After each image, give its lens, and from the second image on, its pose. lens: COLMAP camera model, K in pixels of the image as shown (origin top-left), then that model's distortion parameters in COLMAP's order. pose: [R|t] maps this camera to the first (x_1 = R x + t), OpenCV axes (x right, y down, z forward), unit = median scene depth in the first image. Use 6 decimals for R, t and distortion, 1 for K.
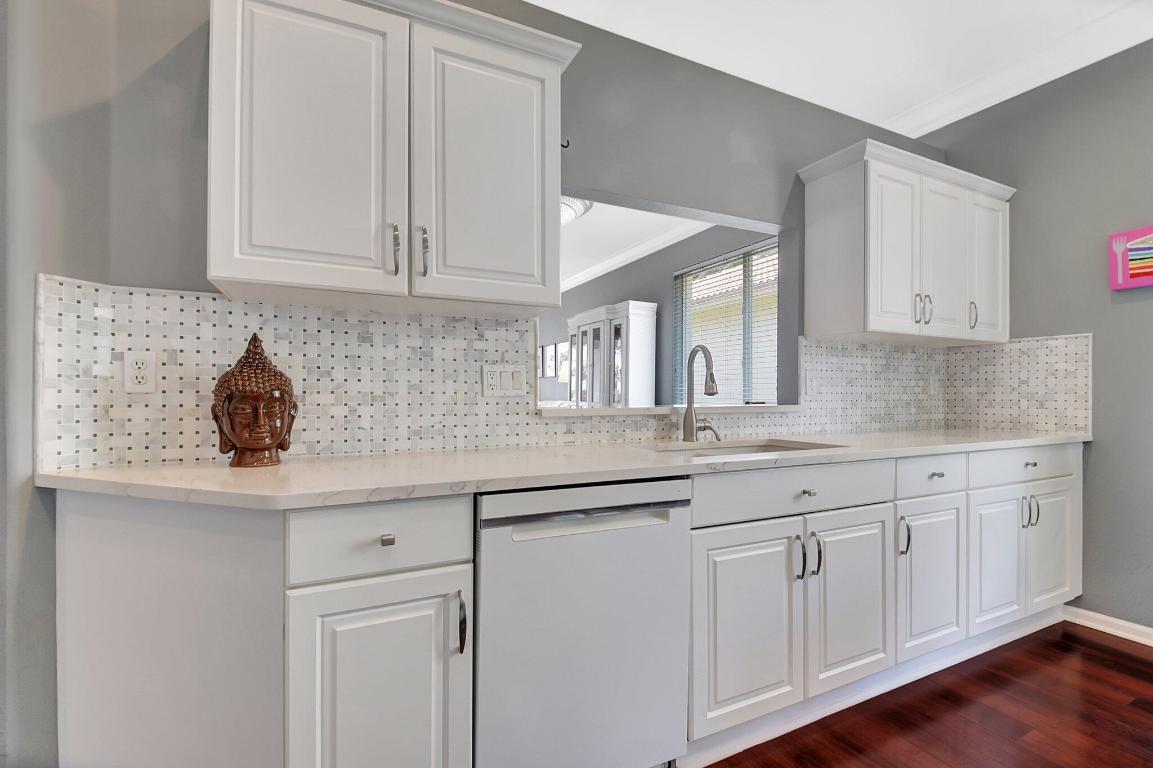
lens RADIAL K [[516.0, 0, 574.7], [0, 516.0, 395.1], [0, 0, 1]] dist [0.010381, -0.000346]
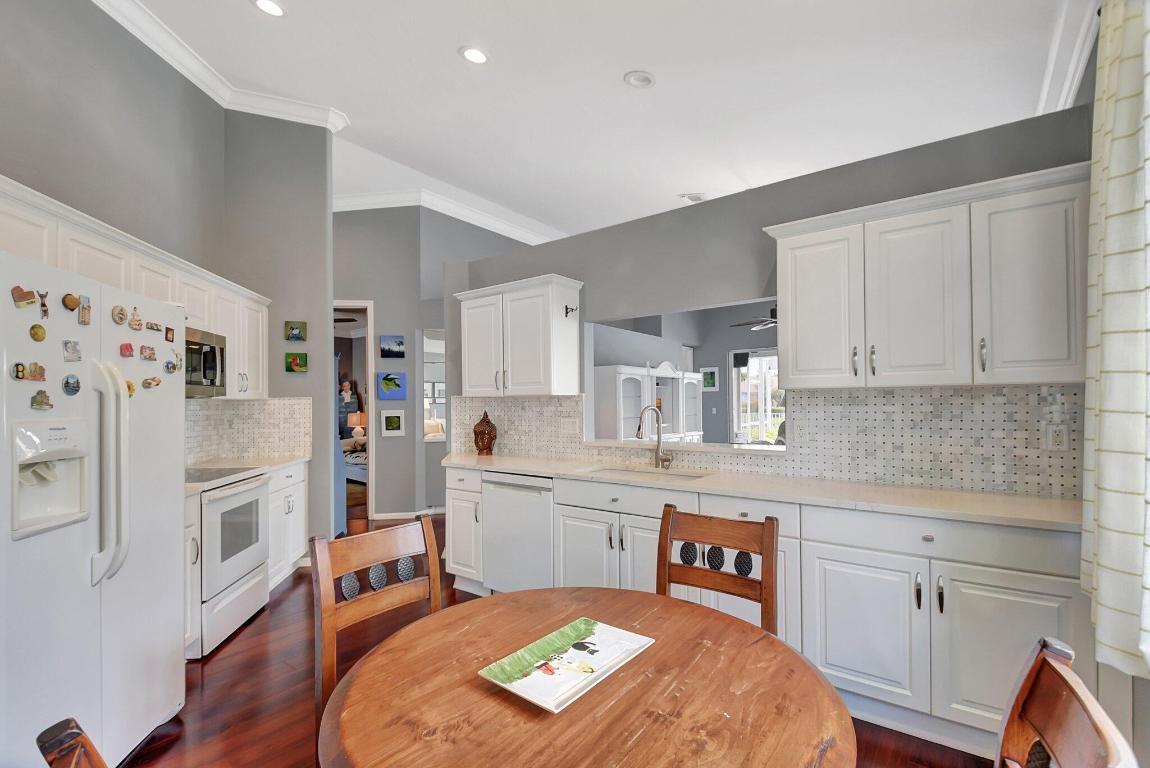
lens RADIAL K [[514.6, 0, 572.5], [0, 514.6, 387.6], [0, 0, 1]] dist [0.010381, -0.000346]
pose [[0.449101, -0.031769, -0.892916, 1.169522], [0.005607, 0.999448, -0.032739, -0.078760], [0.893464, 0.009697, 0.449031, 0.062038]]
